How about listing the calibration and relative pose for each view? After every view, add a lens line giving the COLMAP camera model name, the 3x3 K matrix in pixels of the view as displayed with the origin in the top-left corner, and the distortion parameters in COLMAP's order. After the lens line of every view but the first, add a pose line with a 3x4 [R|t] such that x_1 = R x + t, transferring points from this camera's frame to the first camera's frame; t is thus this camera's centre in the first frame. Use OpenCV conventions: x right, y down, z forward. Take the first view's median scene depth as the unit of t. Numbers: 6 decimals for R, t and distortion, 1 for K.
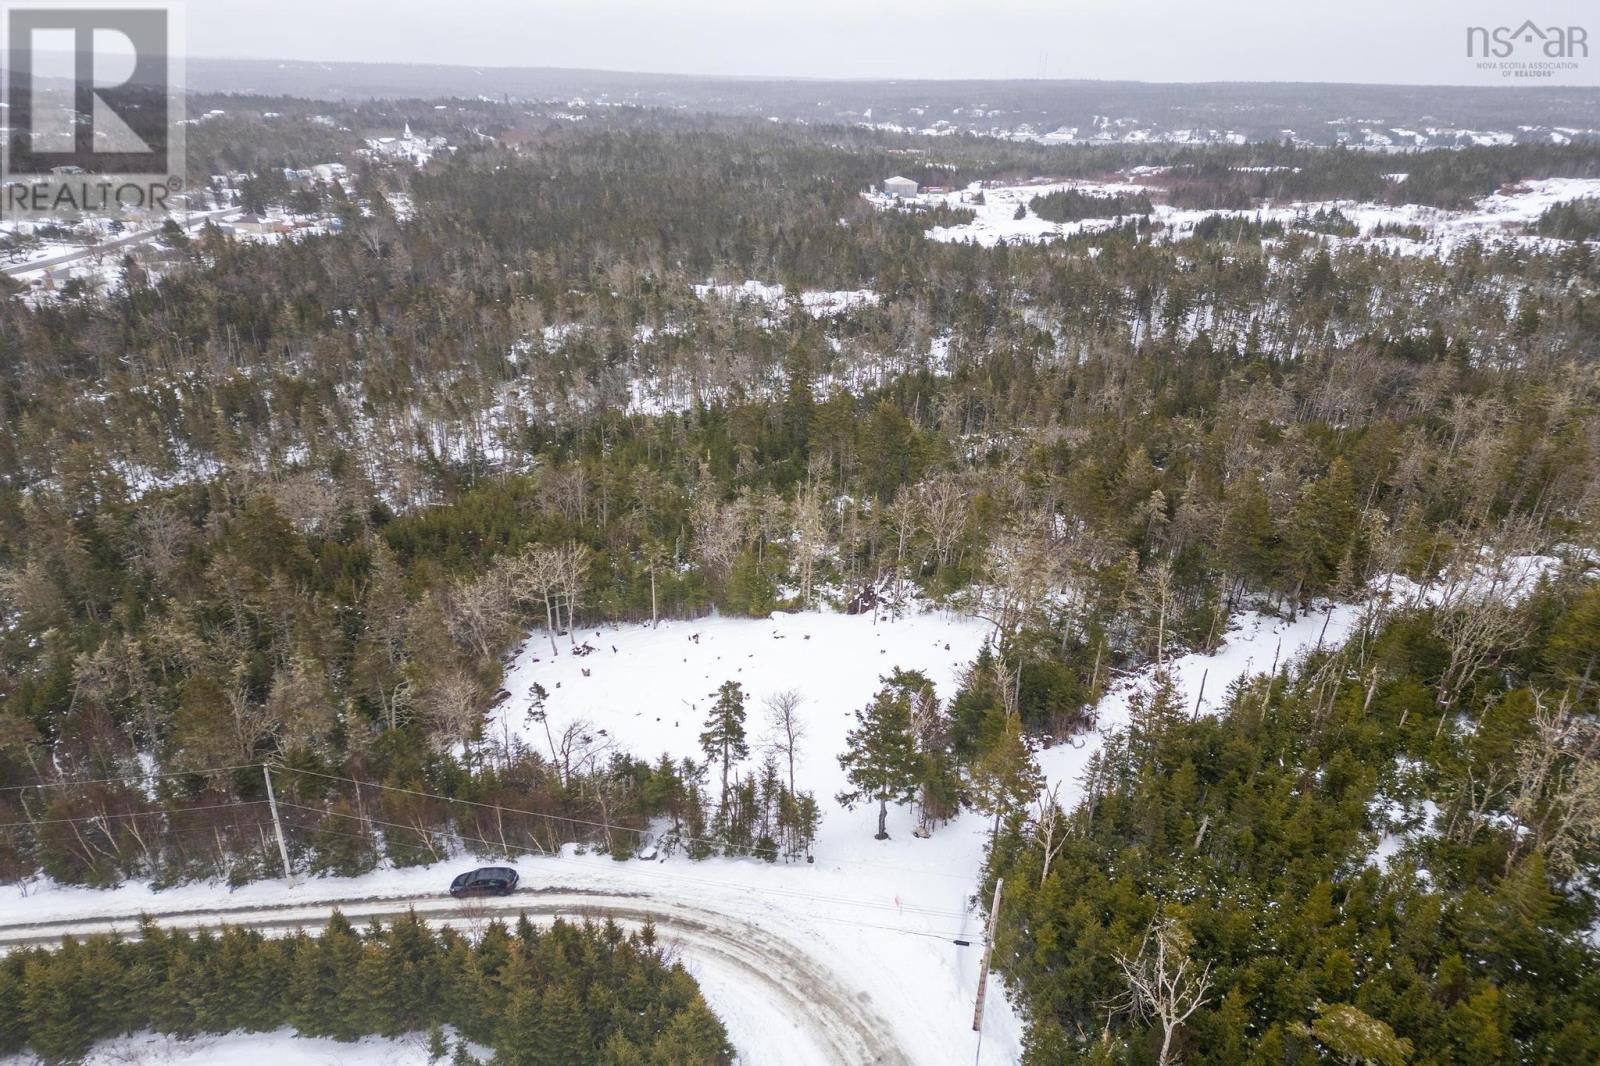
lens RADIAL K [[1095.0, 0, 805.7], [0, 1095.0, 579.0], [0, 0, 1]] dist [0.087458, -0.049369]
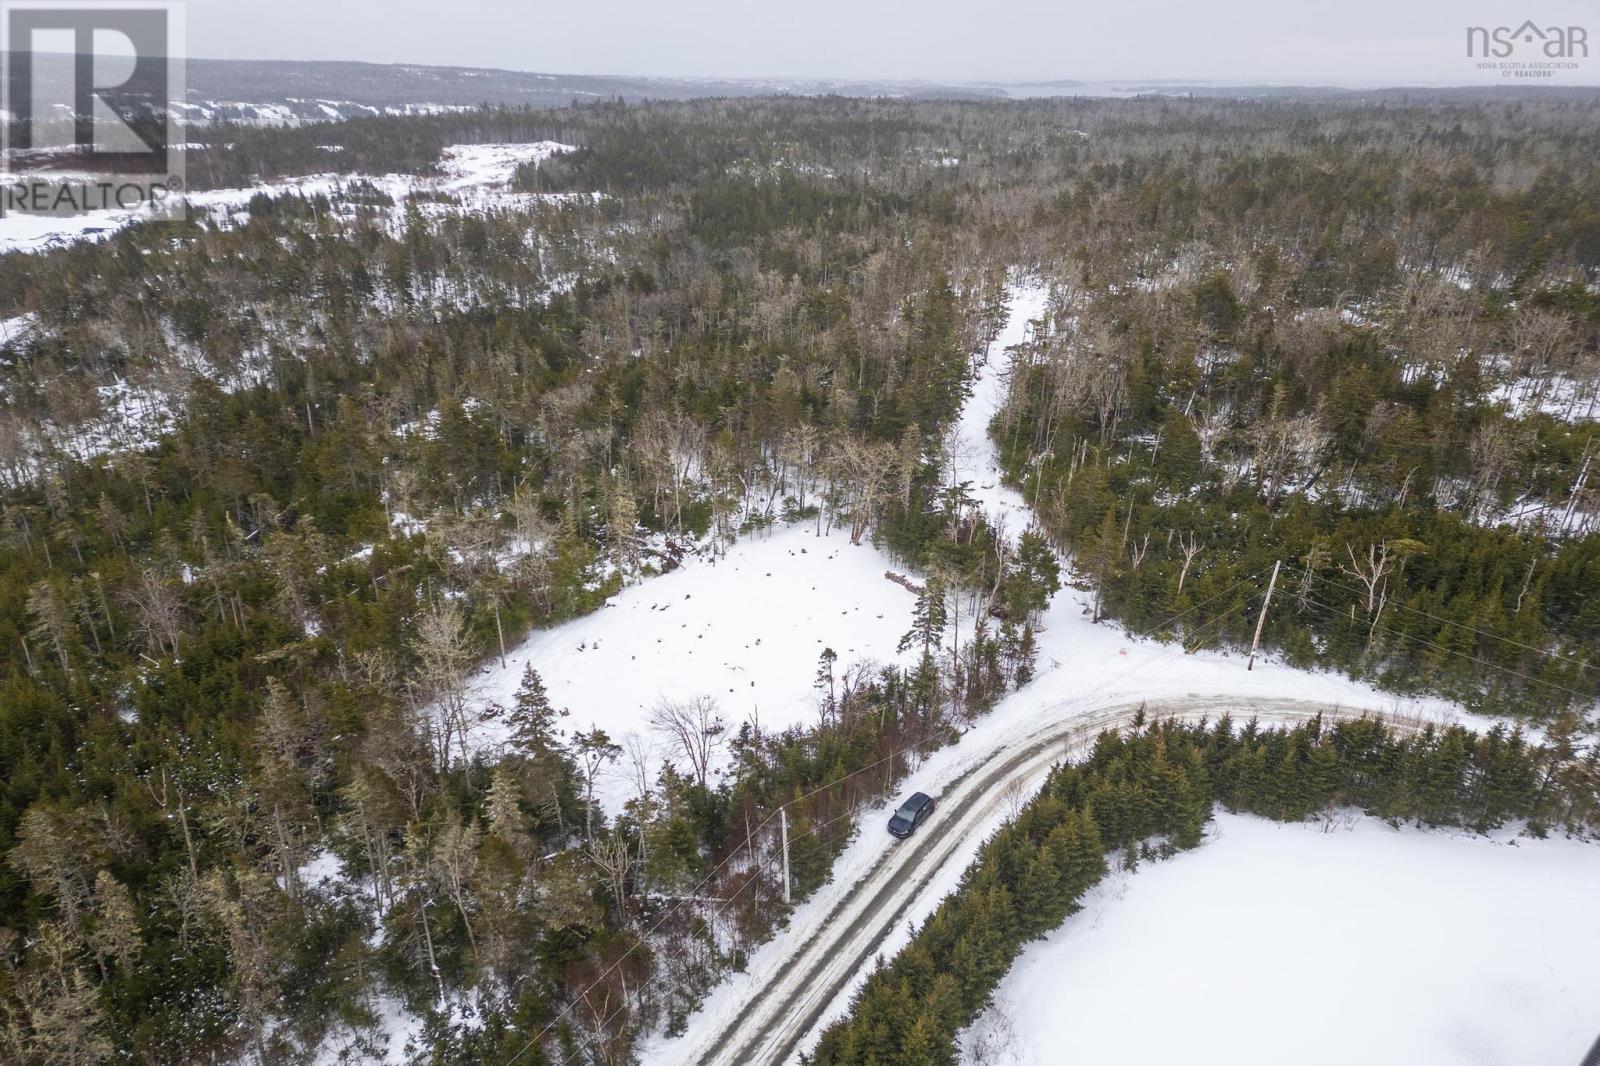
lens RADIAL K [[1095.0, 0, 800.2], [0, 1095.0, 575.3], [0, 0, 1]] dist [0.087458, -0.049369]
pose [[0.576933, -0.349766, 0.738114, -0.436268], [0.336525, 0.925199, 0.175381, -0.070709], [-0.744245, 0.147210, 0.651482, 0.136185]]
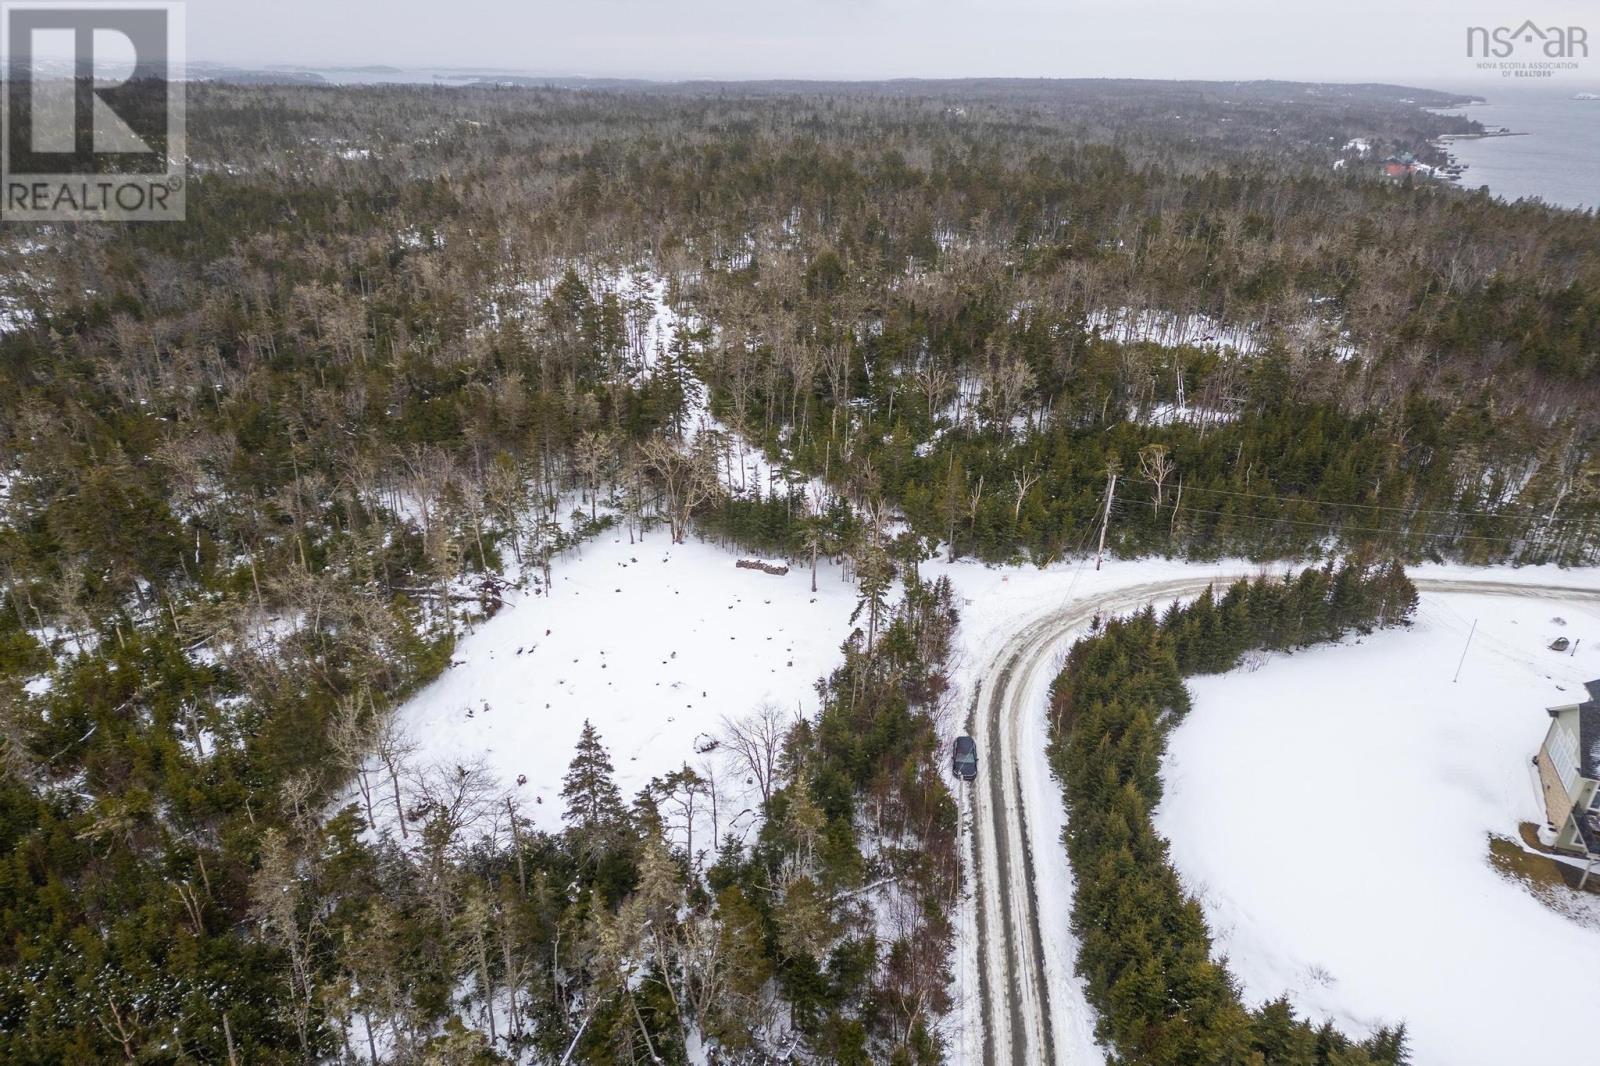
lens RADIAL K [[1095.0, 0, 794.7], [0, 1095.0, 576.3], [0, 0, 1]] dist [0.087458, -0.049369]
pose [[0.076241, -0.432048, 0.898622, -0.521099], [0.400226, 0.838716, 0.369289, -0.162973], [-0.913240, 0.331497, 0.236861, 0.332998]]
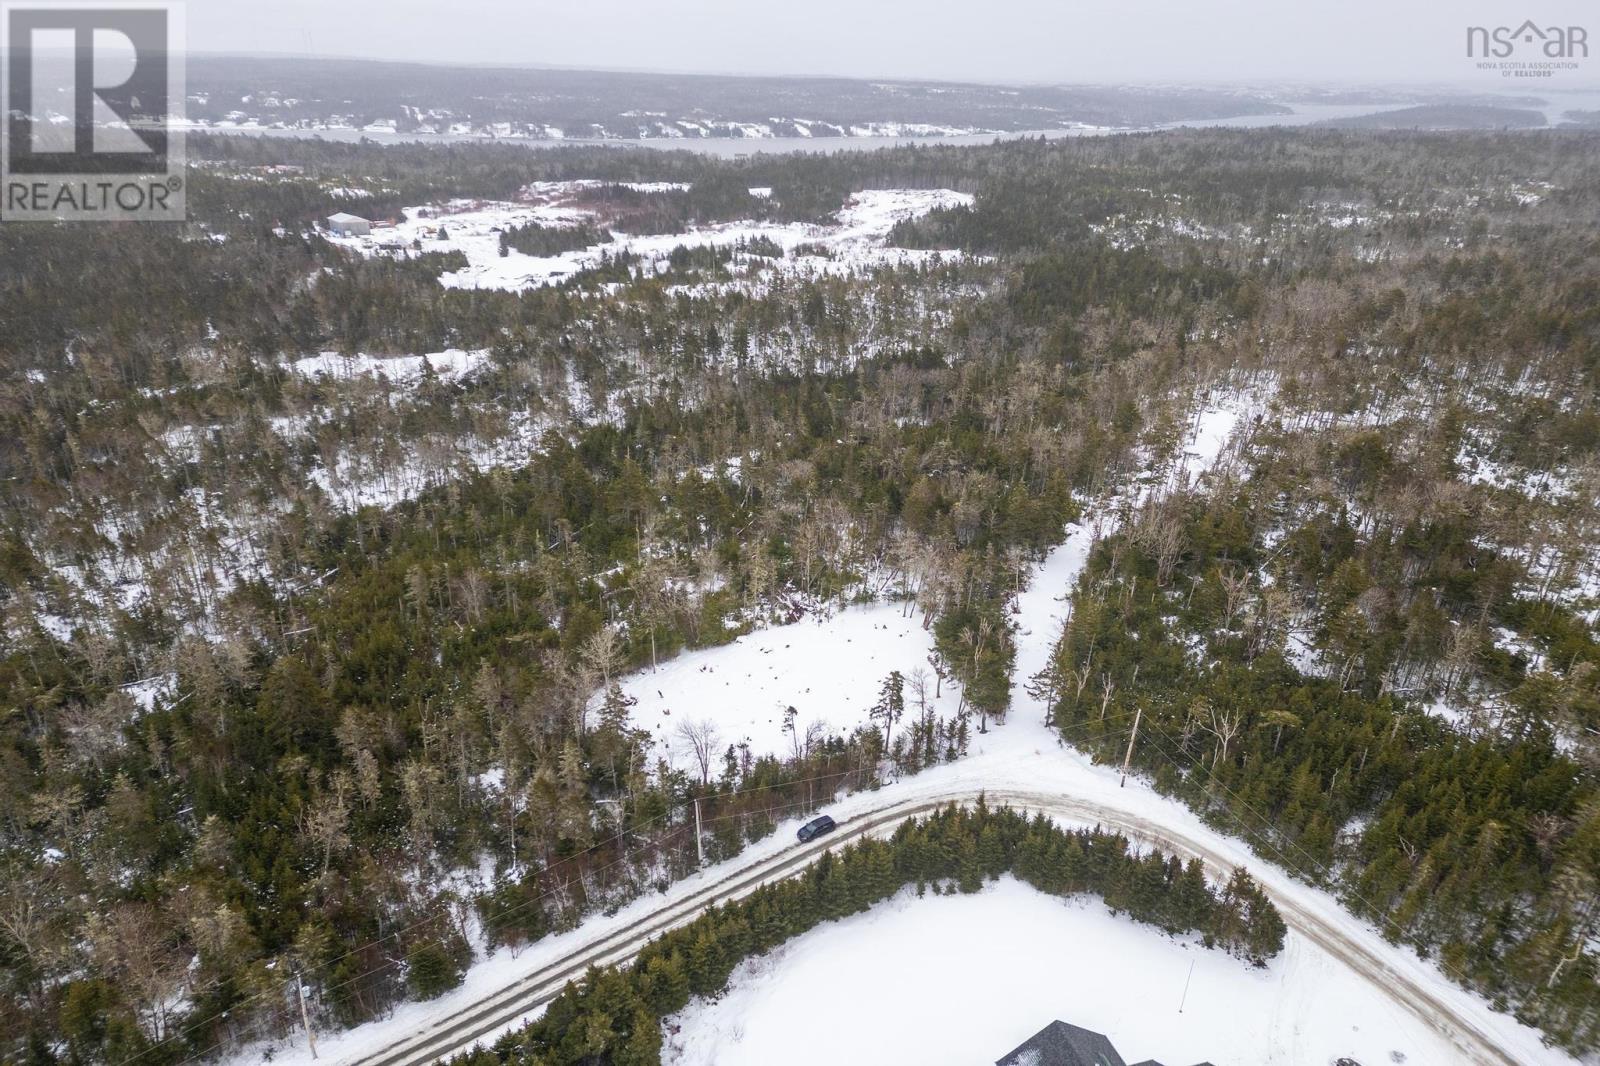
lens RADIAL K [[1095.0, 0, 804.1], [0, 1095.0, 560.7], [0, 0, 1]] dist [0.087458, -0.049369]
pose [[0.838467, -0.223761, 0.496894, -0.414608], [0.223125, 0.972843, 0.061585, -0.086844], [-0.497180, 0.059232, 0.865623, -0.169492]]
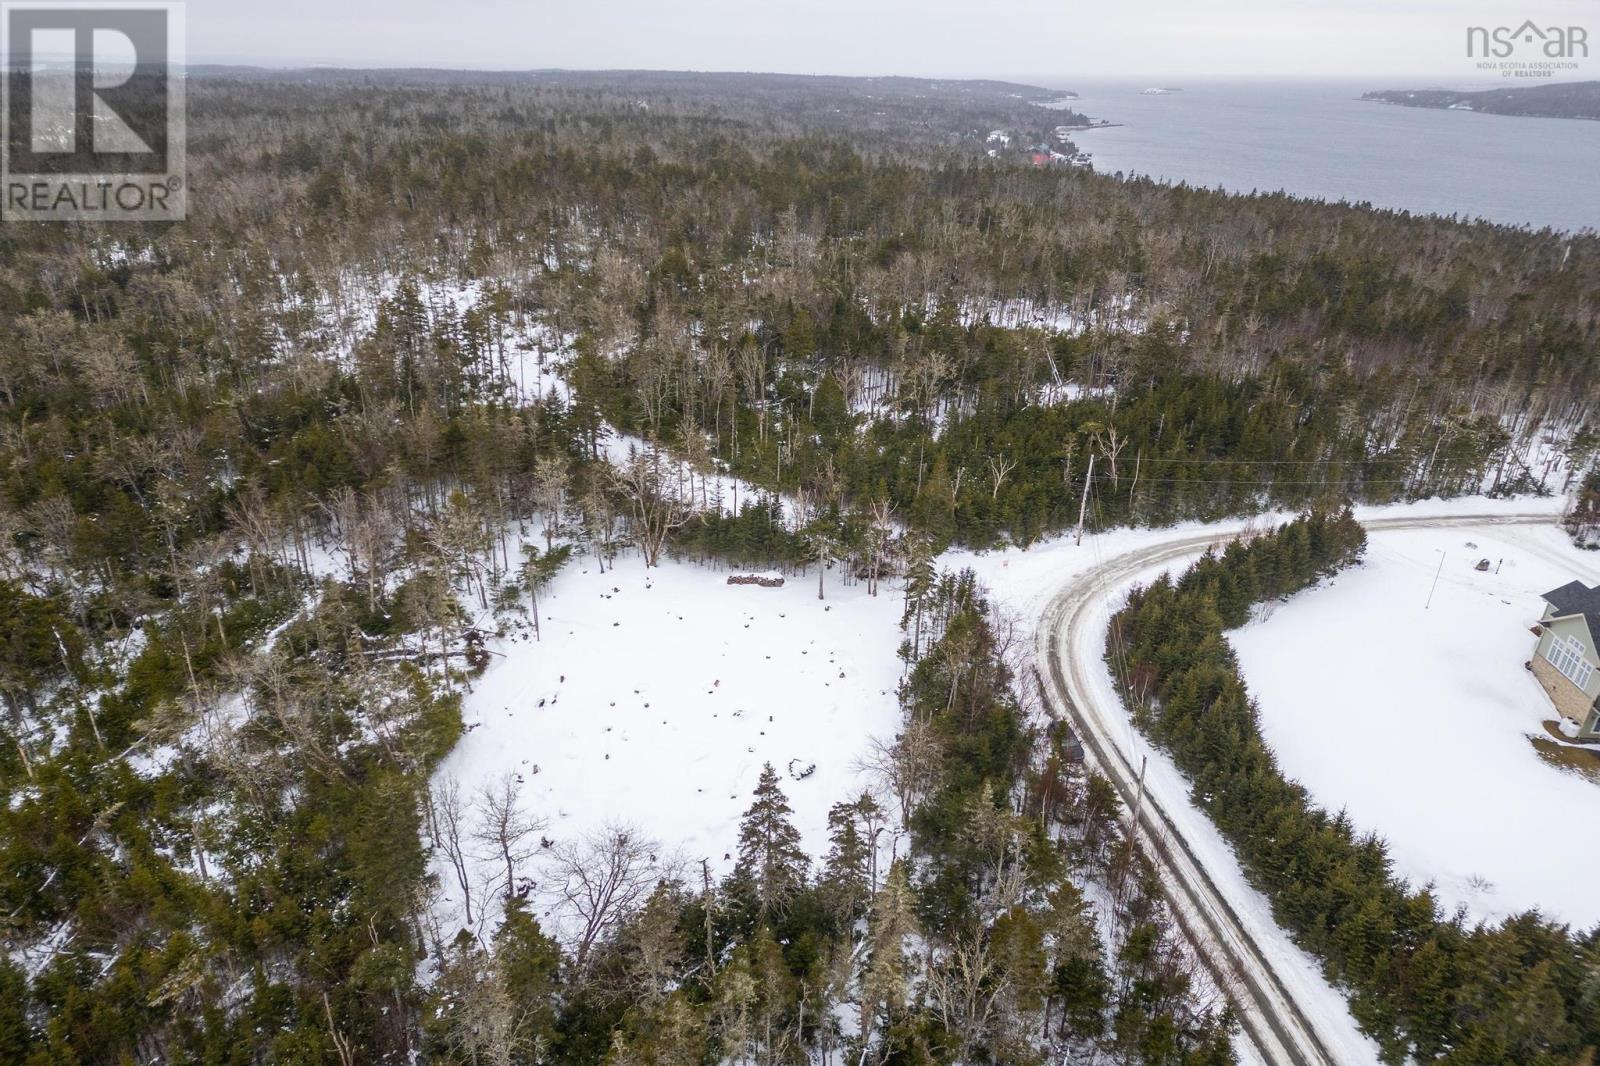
lens RADIAL K [[1095.0, 0, 791.9], [0, 1095.0, 576.0], [0, 0, 1]] dist [0.087458, -0.049369]
pose [[-0.209950, -0.429338, 0.878402, -0.495039], [0.386061, 0.789016, 0.477923, -0.231847], [-0.898264, 0.439456, 0.000097, 0.482804]]
